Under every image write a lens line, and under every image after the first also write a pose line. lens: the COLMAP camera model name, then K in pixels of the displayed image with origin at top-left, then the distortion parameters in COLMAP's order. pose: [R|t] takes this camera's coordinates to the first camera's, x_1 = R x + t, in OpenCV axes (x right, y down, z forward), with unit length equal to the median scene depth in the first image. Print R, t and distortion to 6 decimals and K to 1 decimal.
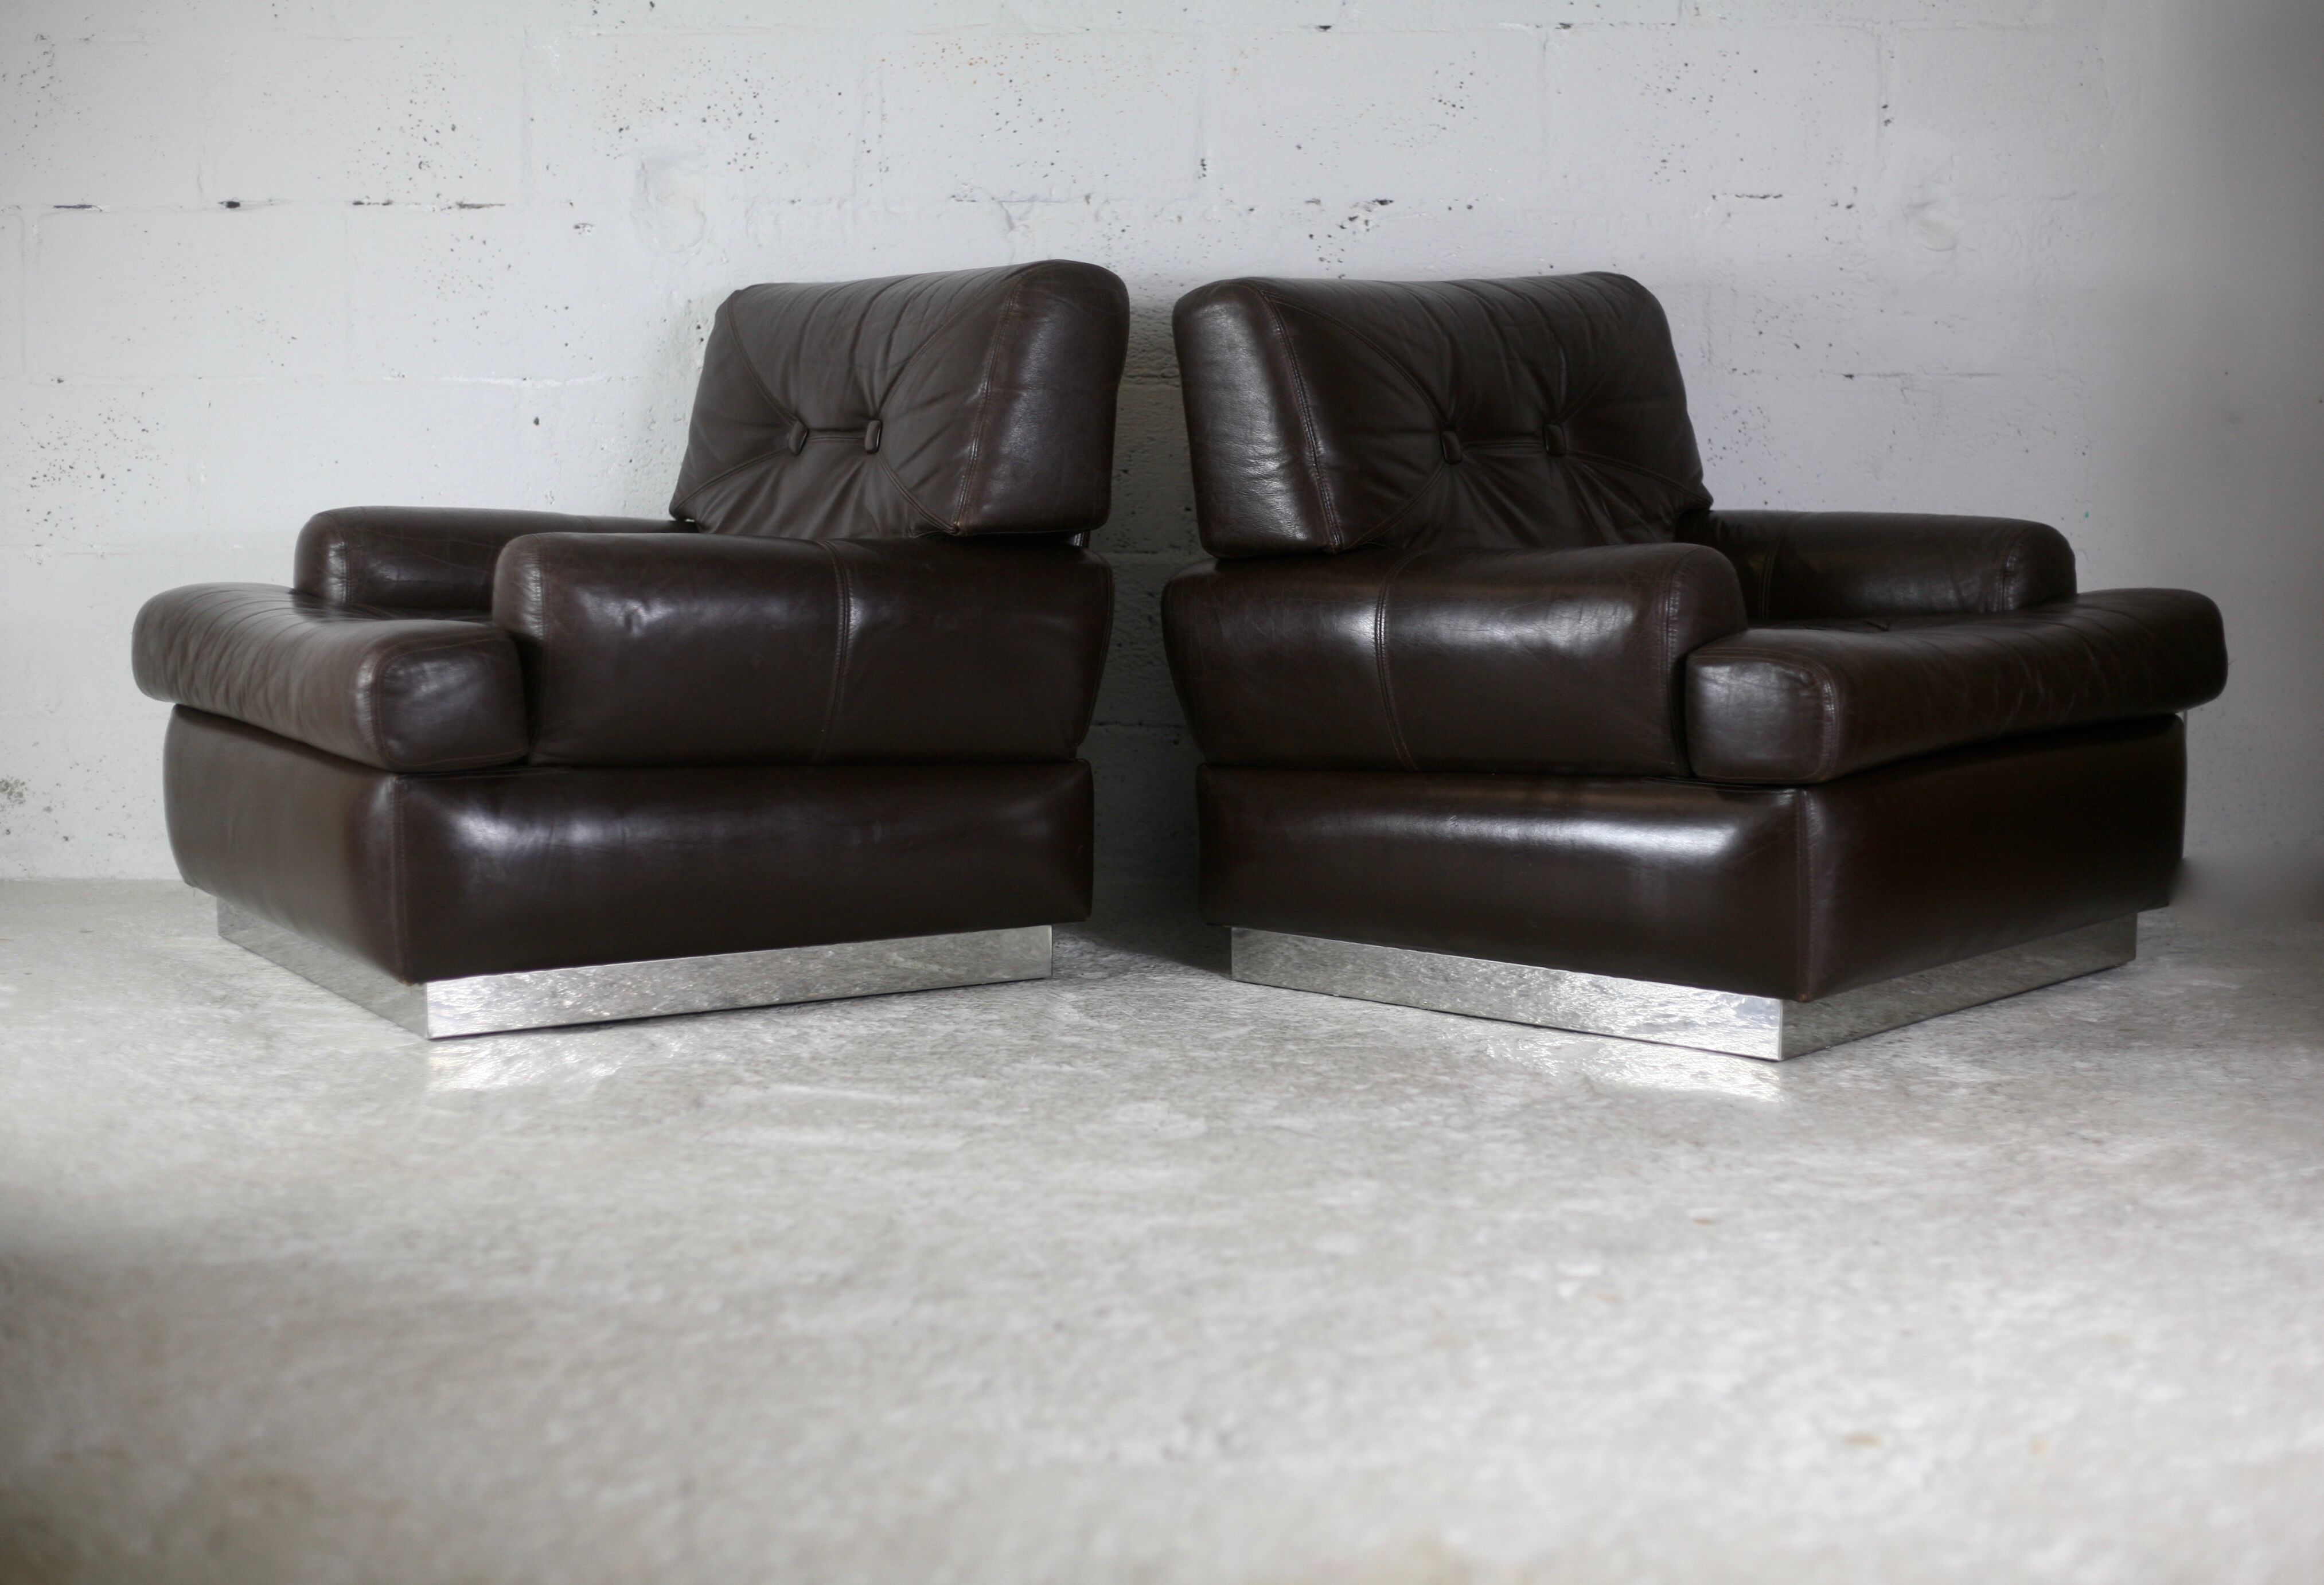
lens RADIAL K [[3714.0, 0, 1176.4], [0, 3714.0, 790.5], [0, 0, 1]] dist [-0.106330, -0.044535]
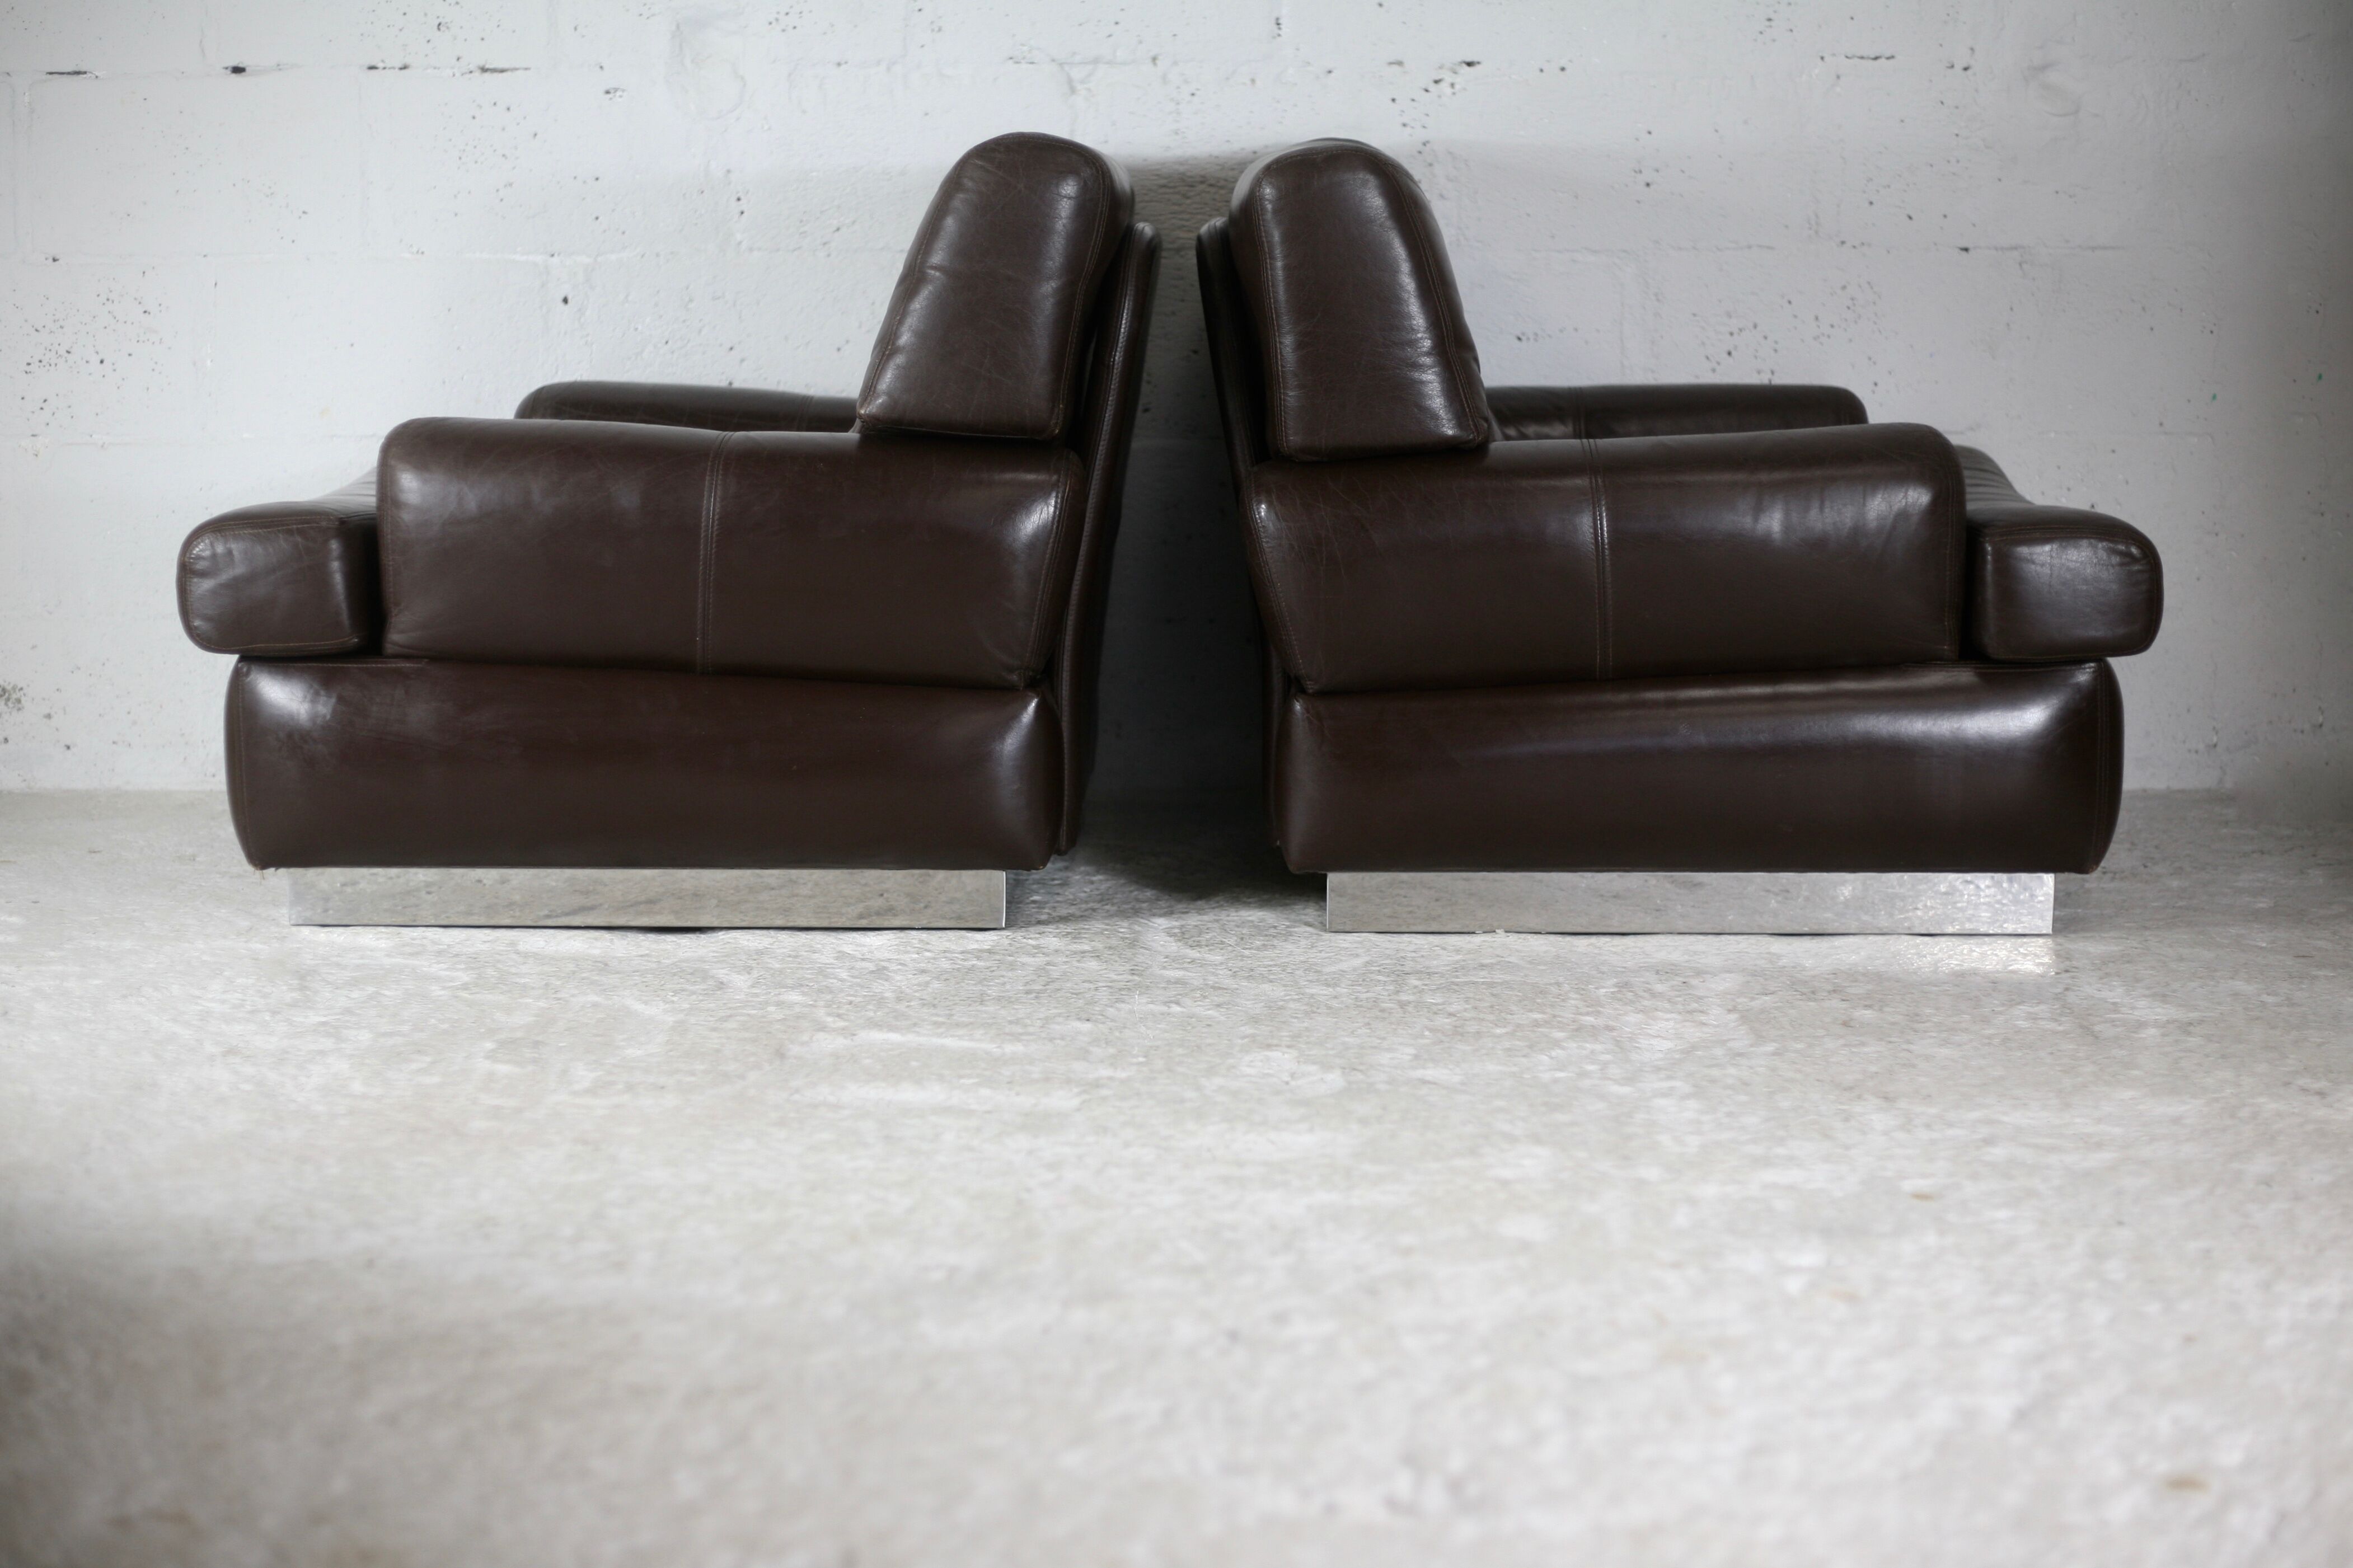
lens RADIAL K [[3625.6, 0, 1161.0], [0, 3625.6, 784.3], [0, 0, 1]] dist [-0.111635, -0.017718]
pose [[0.999926, -0.004658, 0.011236, -0.046897], [0.004225, 0.999258, 0.038285, -0.016505], [-0.011406, -0.038235, 0.999204, 0.113694]]
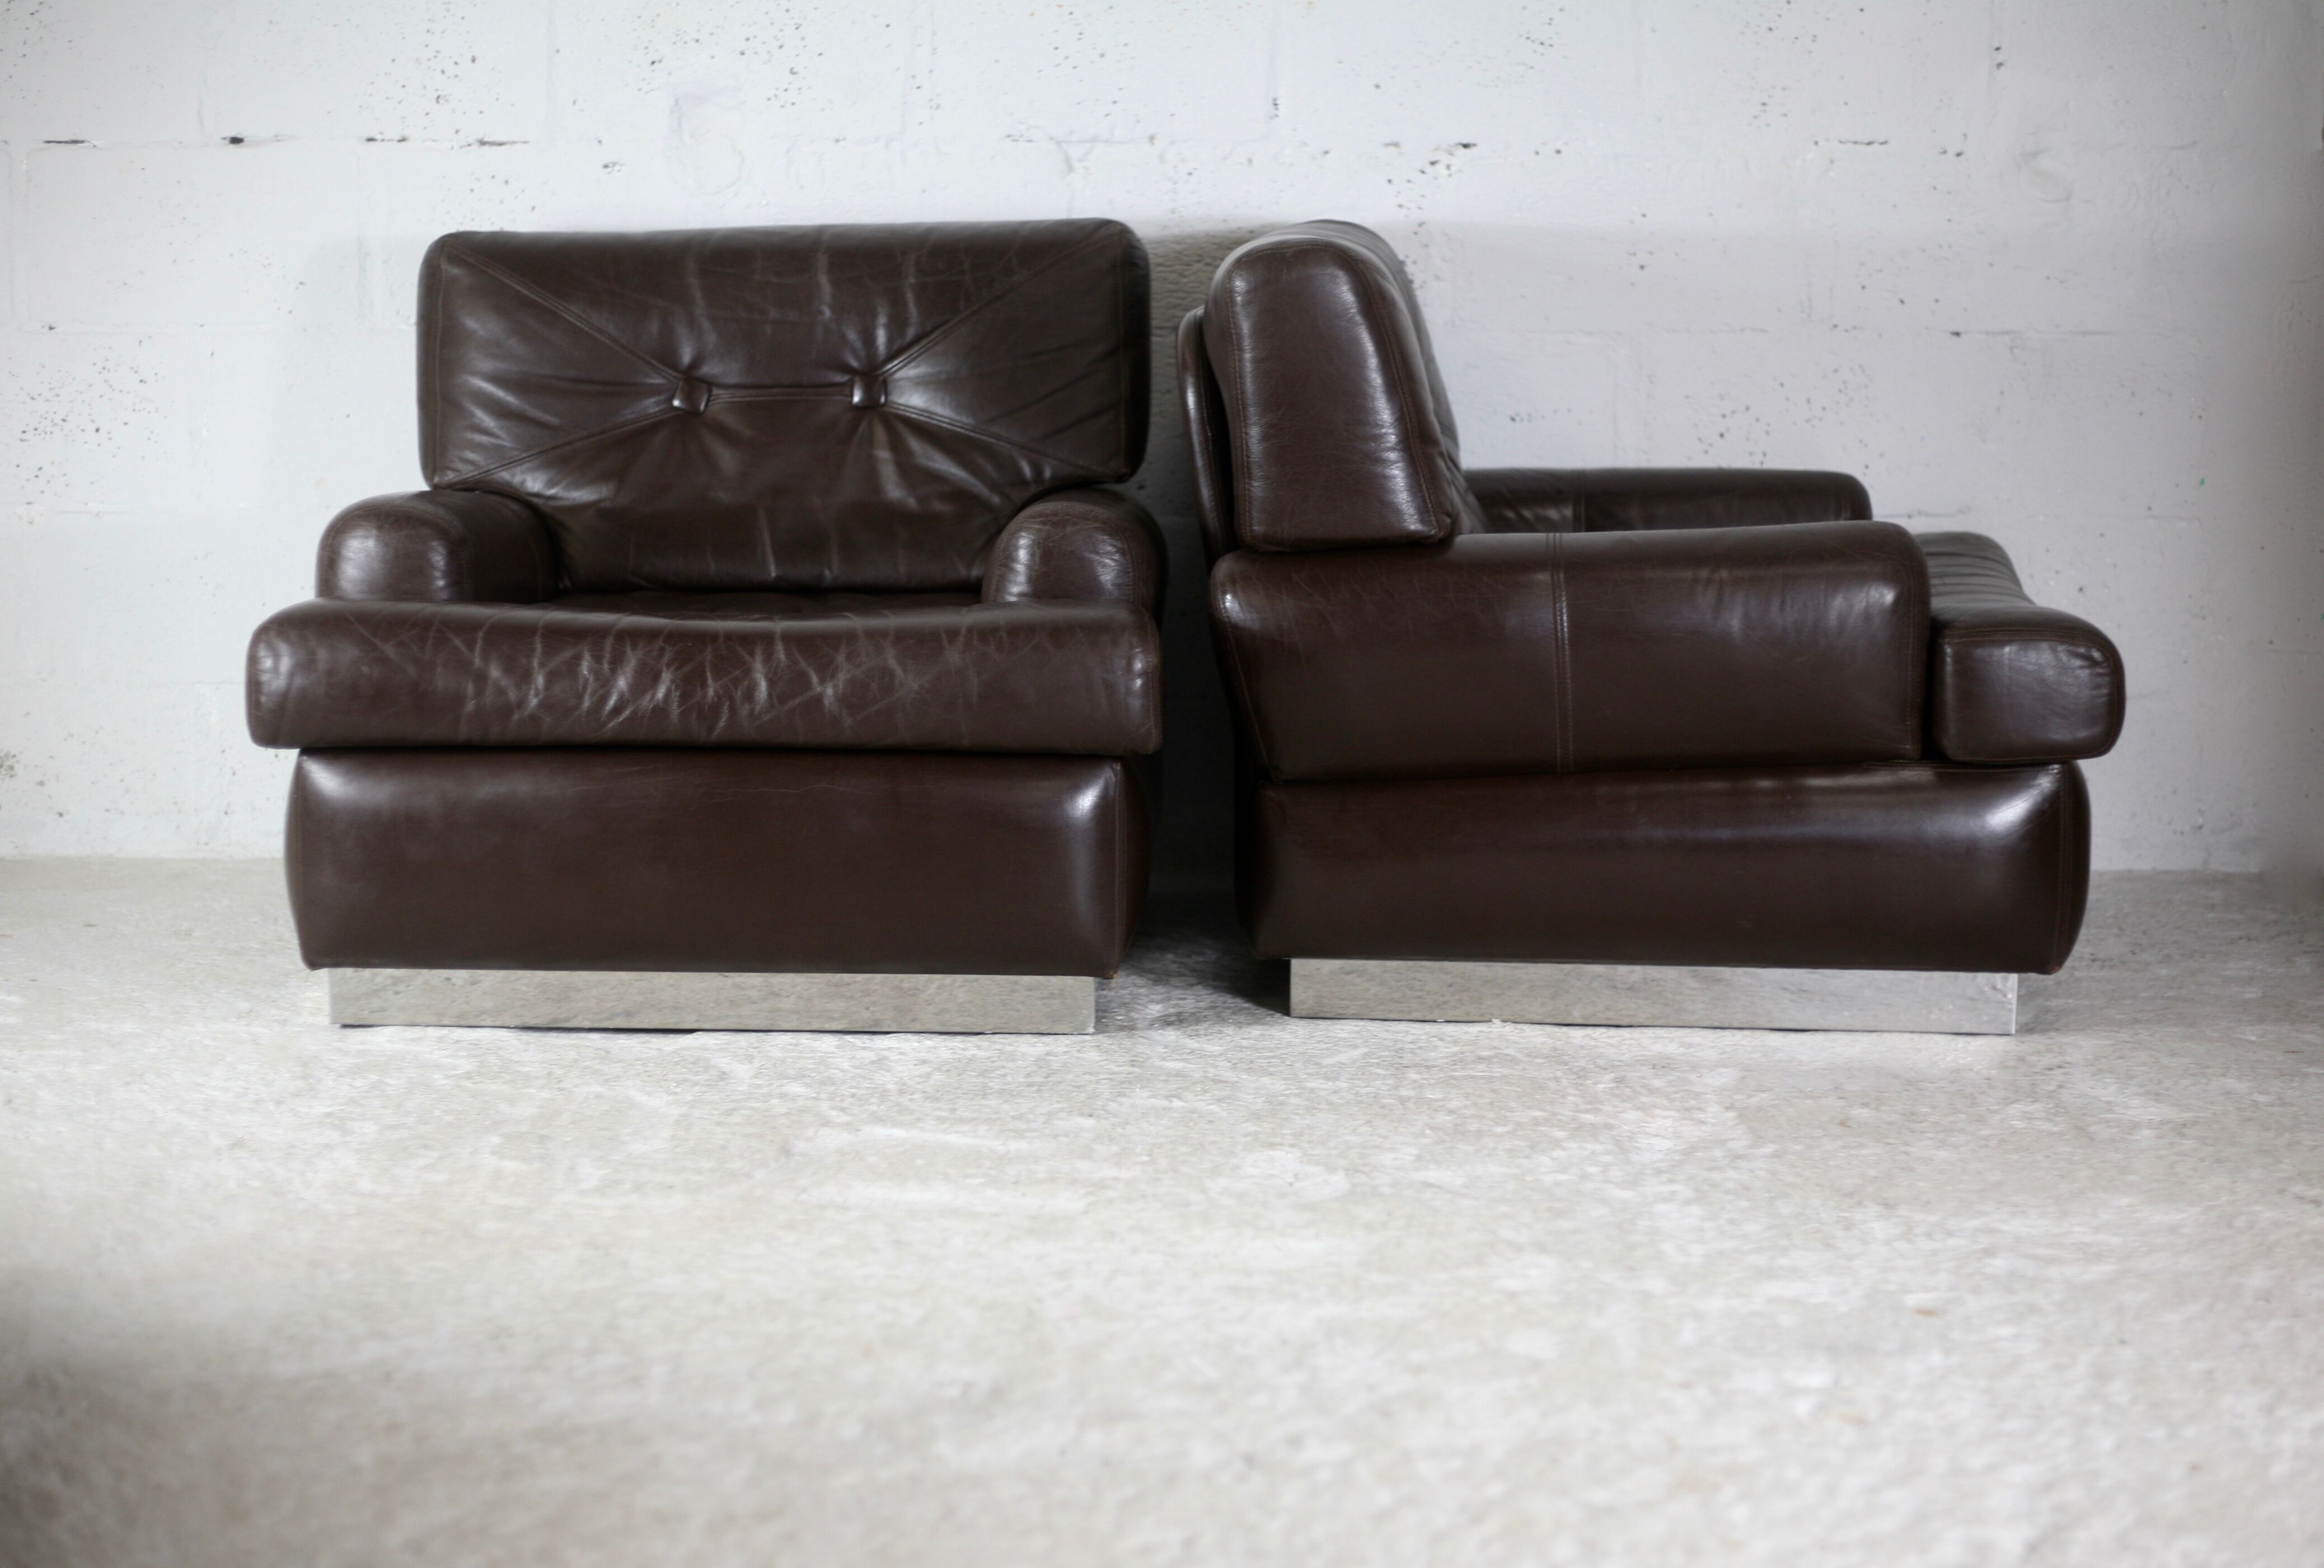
lens RADIAL K [[3626.4, 0, 1162.0], [0, 3626.4, 784.0], [0, 0, 1]] dist [-0.112663, -0.008802]
pose [[0.999750, 0.001447, 0.022316, -0.058432], [-0.002208, 0.999415, 0.034131, -0.038719], [-0.022254, -0.034171, 0.999168, 0.109263]]
